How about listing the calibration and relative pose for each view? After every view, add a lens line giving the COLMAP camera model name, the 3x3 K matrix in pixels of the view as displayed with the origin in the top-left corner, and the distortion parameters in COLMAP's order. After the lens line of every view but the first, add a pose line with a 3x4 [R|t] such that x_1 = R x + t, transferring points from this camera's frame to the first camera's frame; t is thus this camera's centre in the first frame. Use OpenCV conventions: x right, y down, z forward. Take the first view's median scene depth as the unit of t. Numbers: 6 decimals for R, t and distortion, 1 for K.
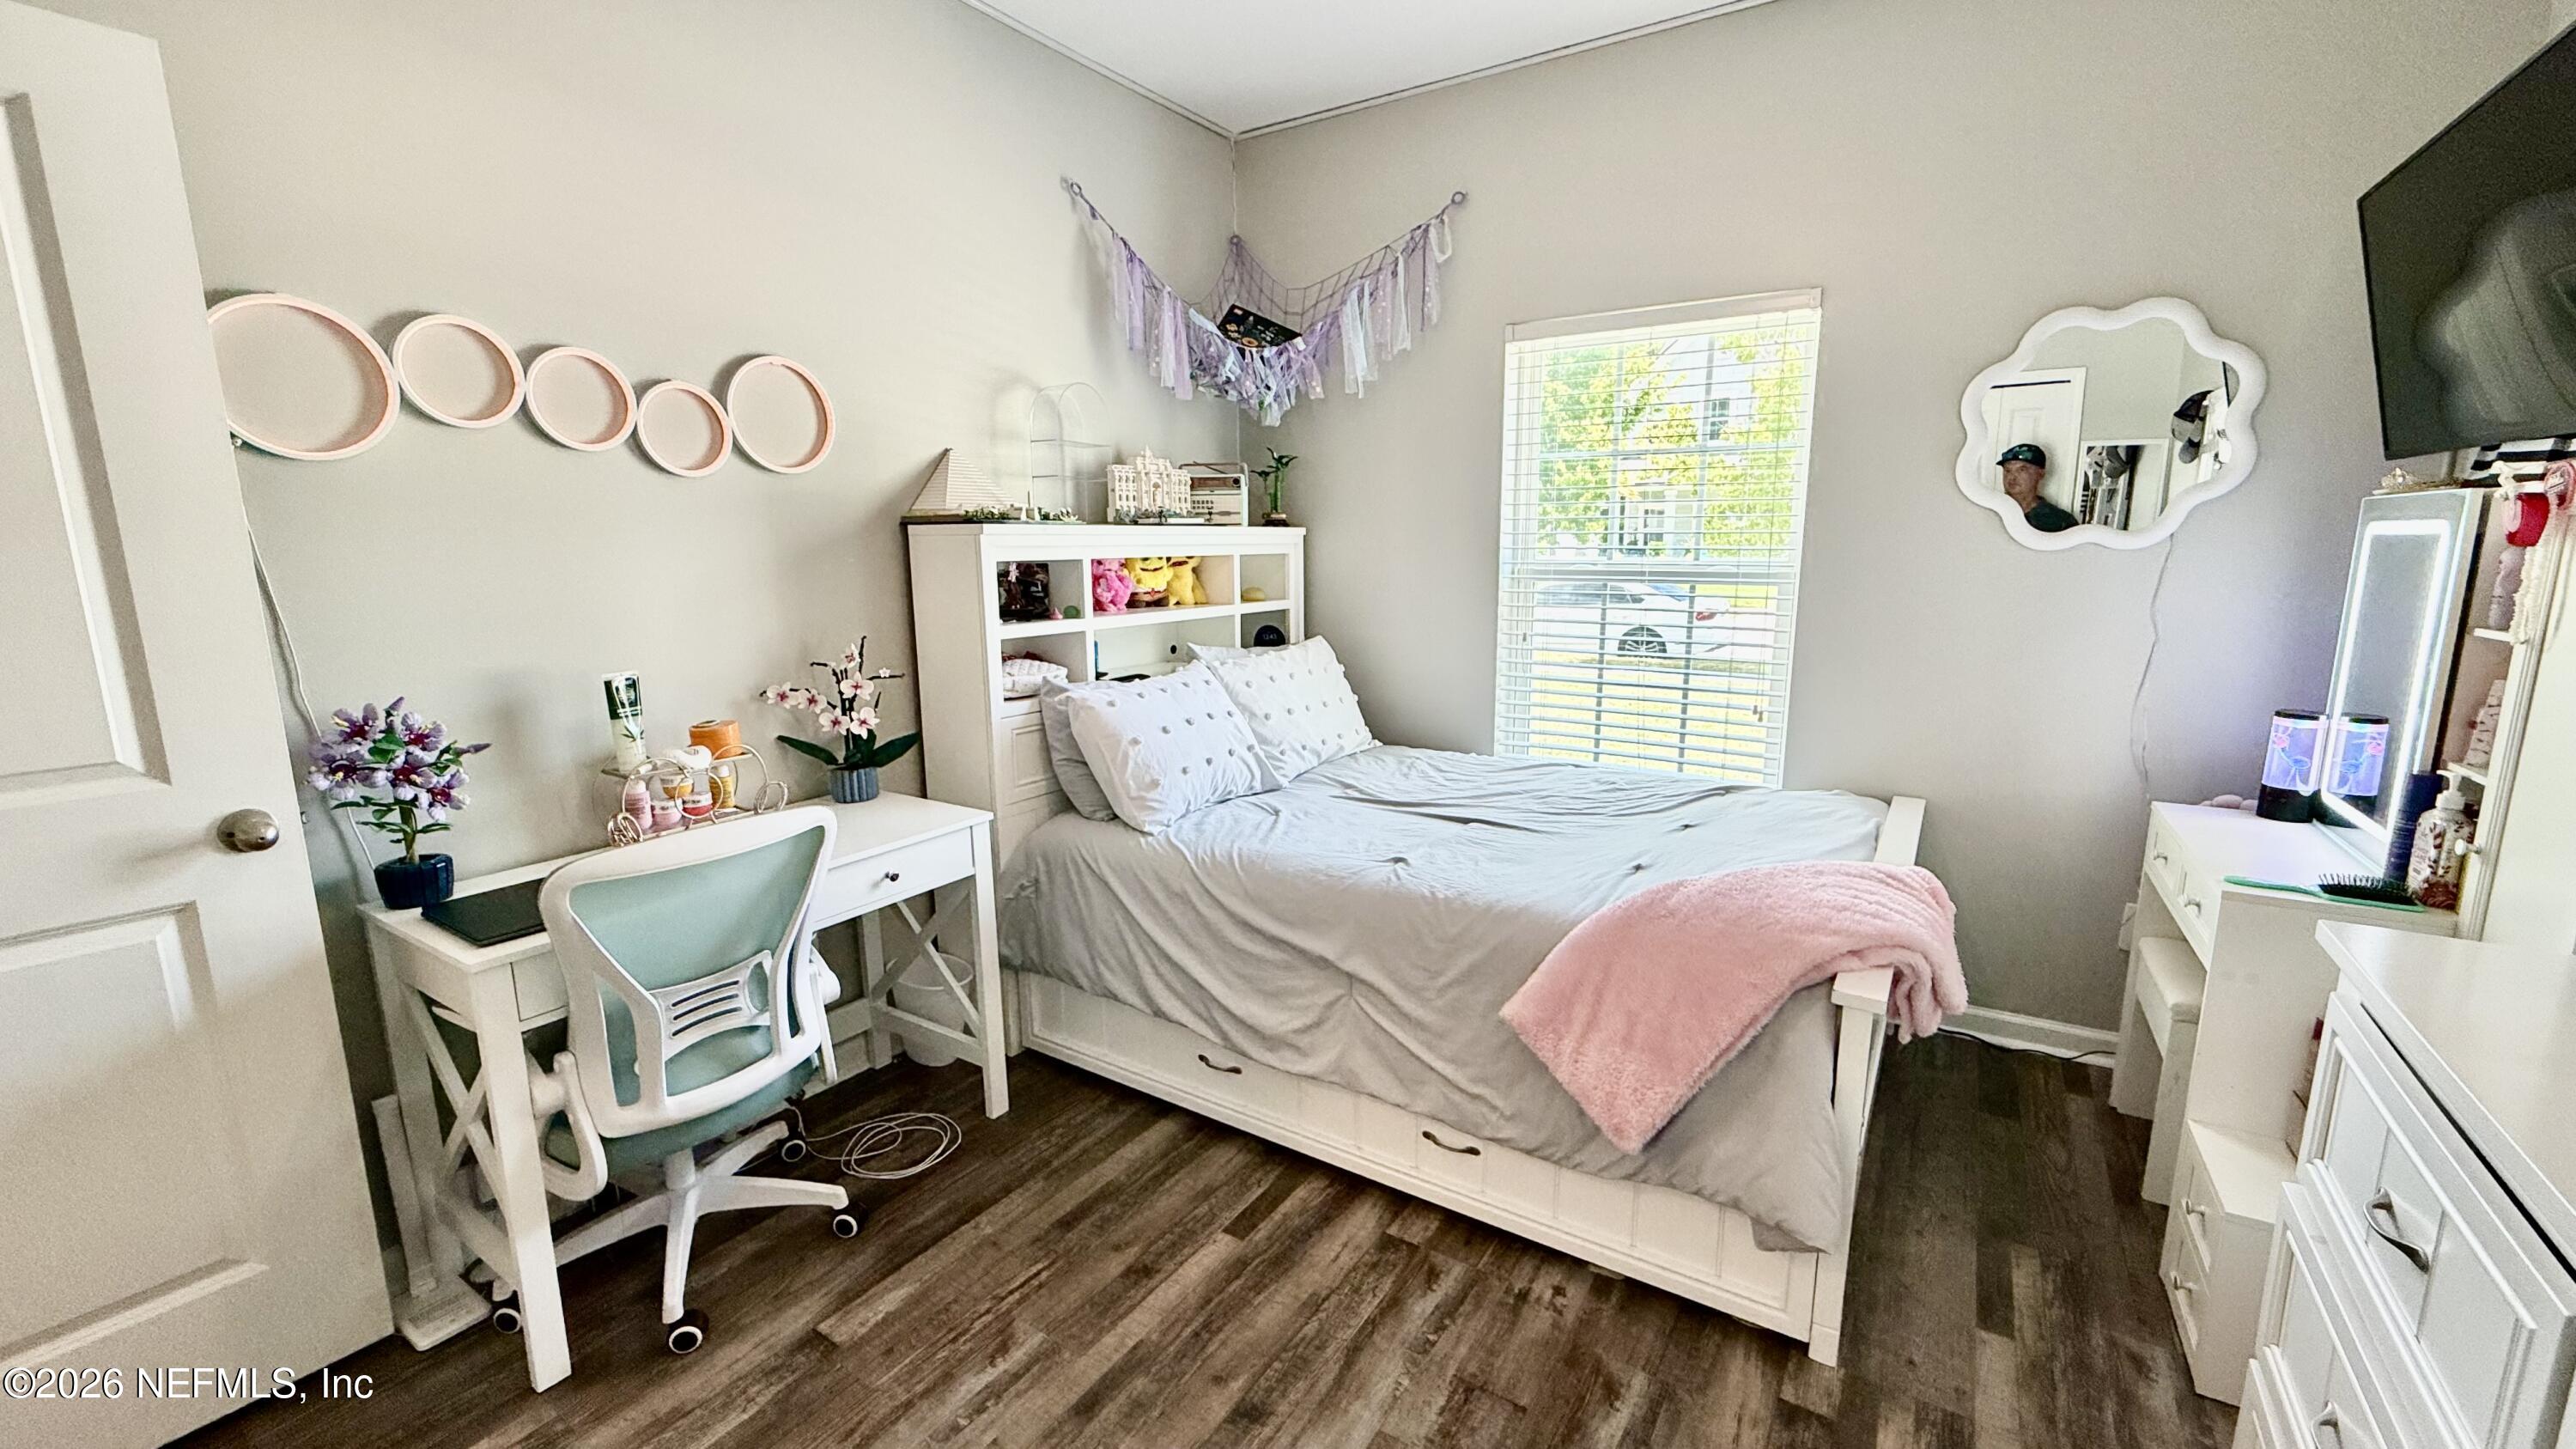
lens RADIAL K [[1031.7, 0, 1285.0], [0, 1031.7, 725.5], [0, 0, 1]] dist [0.002852, -0.000573]
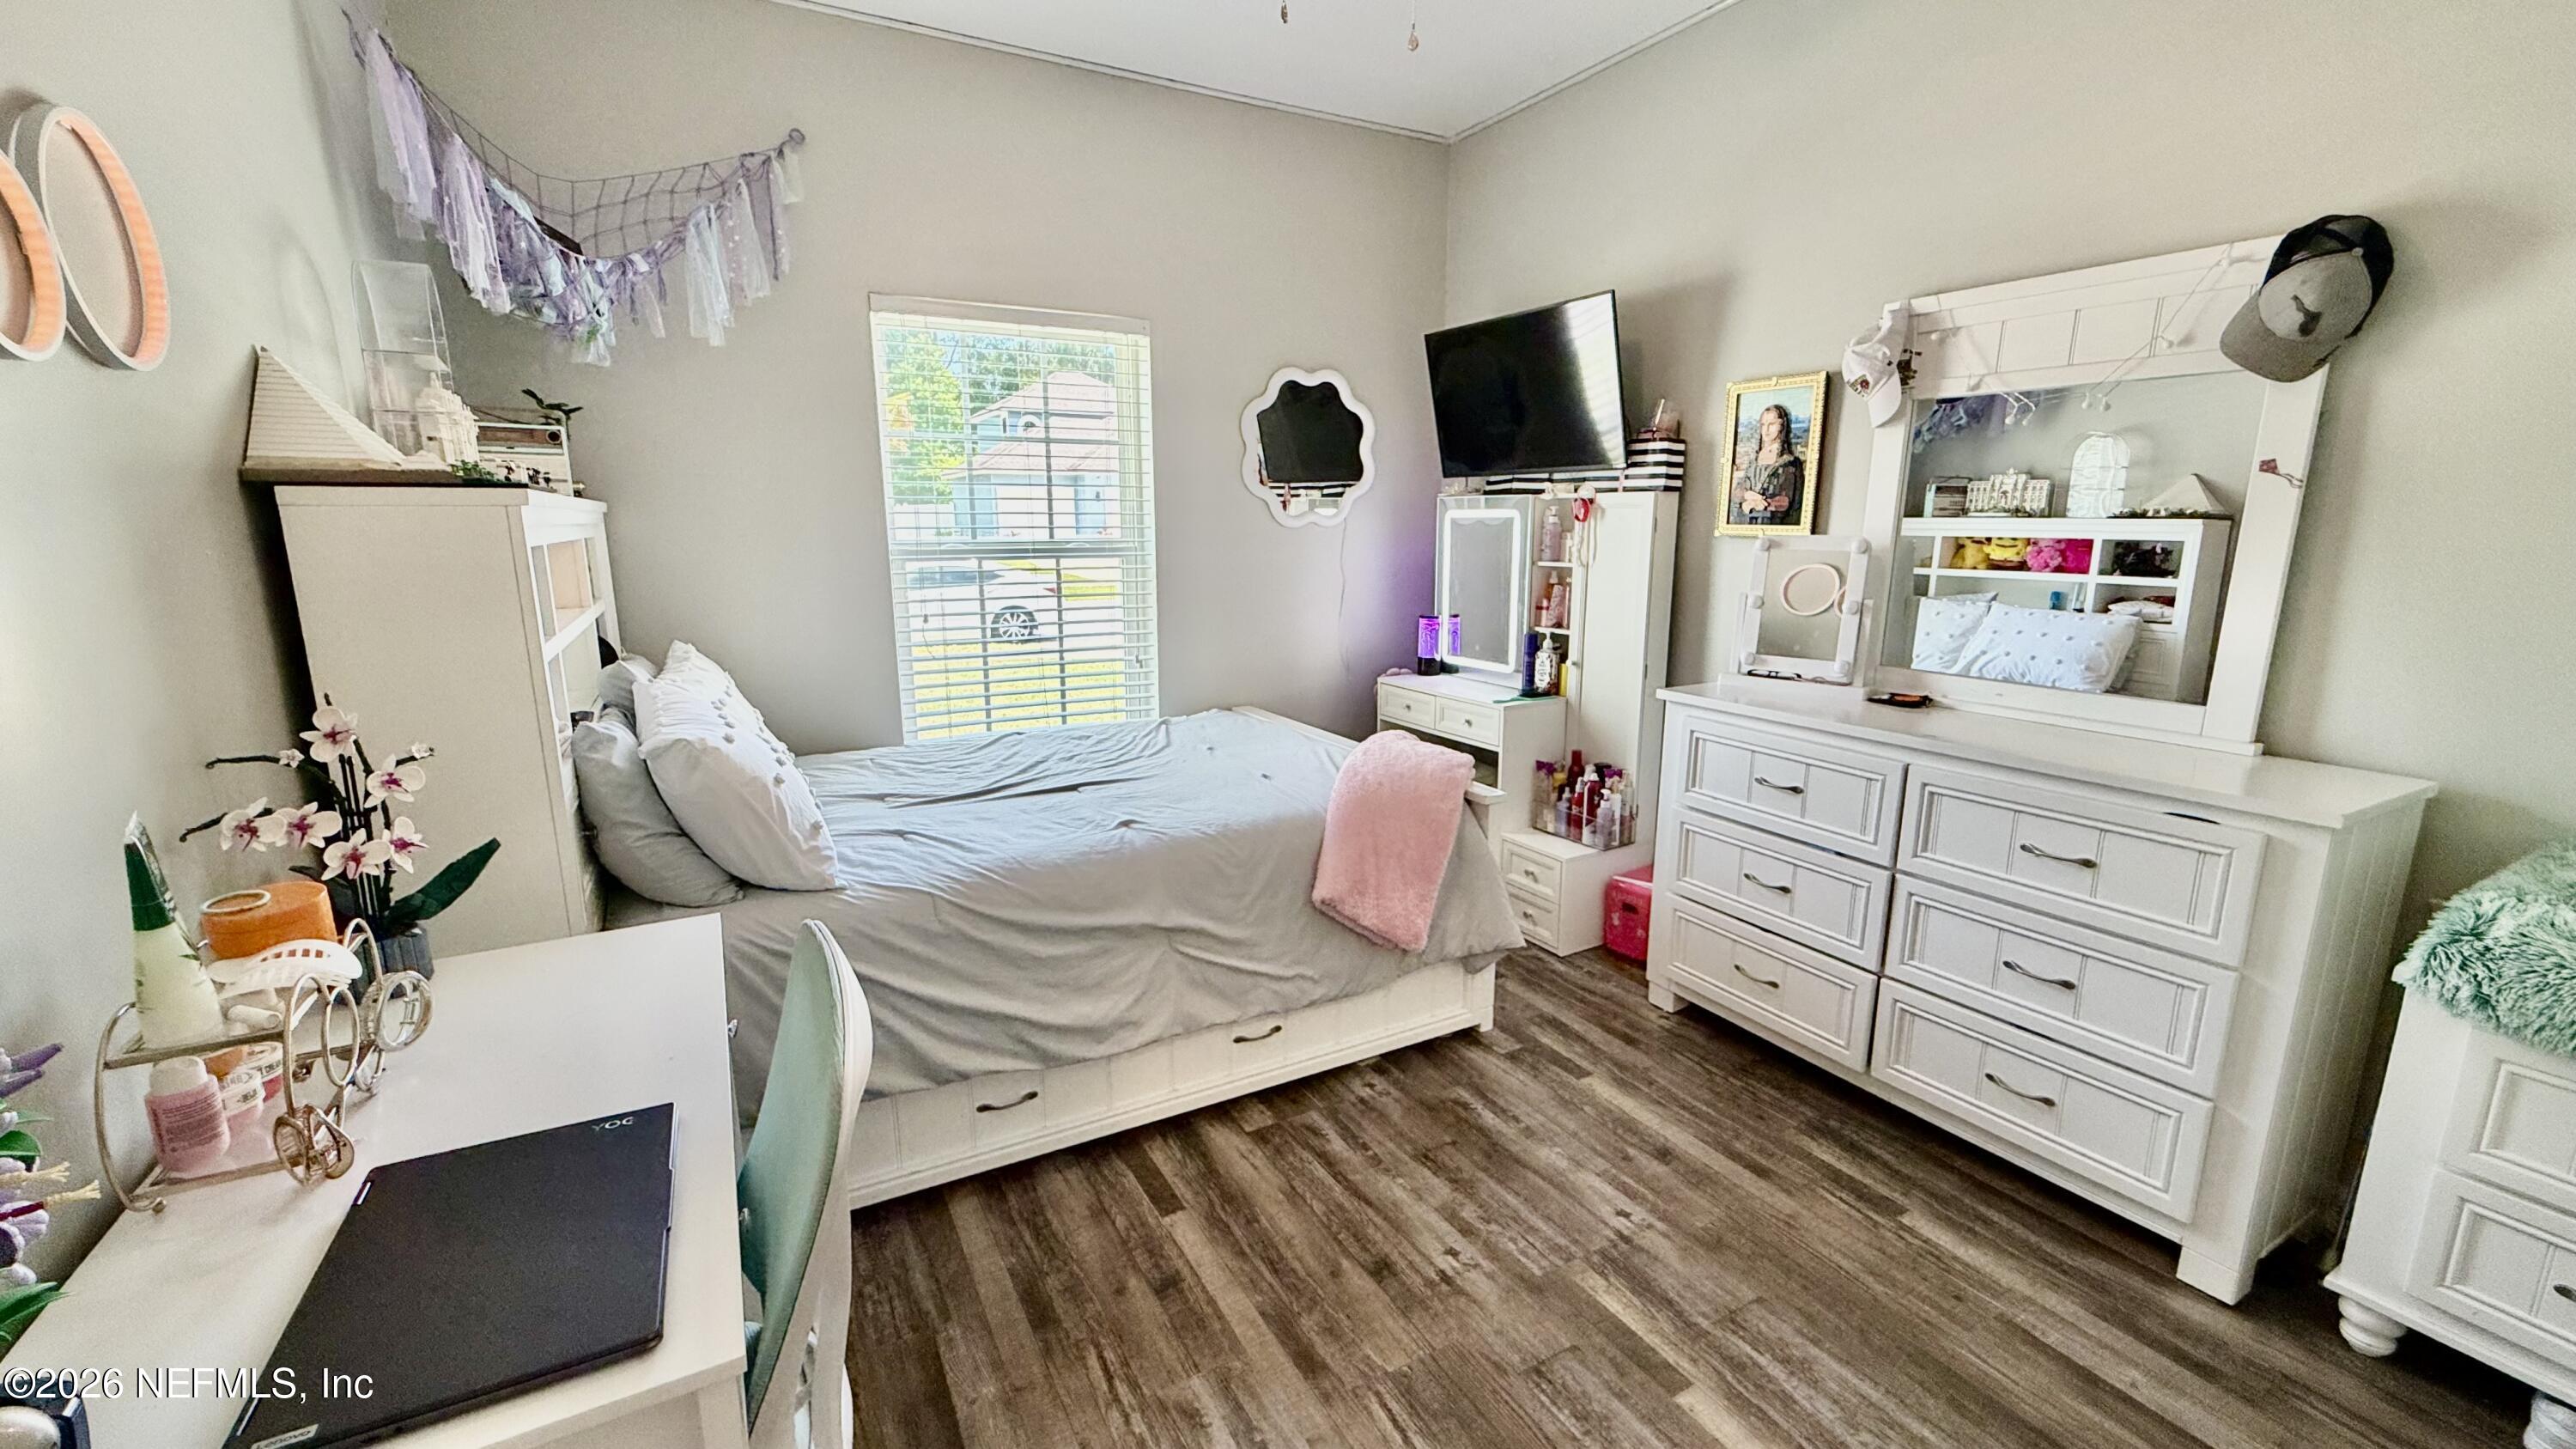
lens RADIAL K [[1031.7, 0, 1293.8], [0, 1031.7, 724.5], [0, 0, 1]] dist [0.002852, -0.000573]
pose [[0.463296, -0.170249, 0.869697, -0.779706], [0.157315, 0.981587, 0.108348, -0.061172], [-0.872129, 0.086619, 0.481548, 0.371020]]
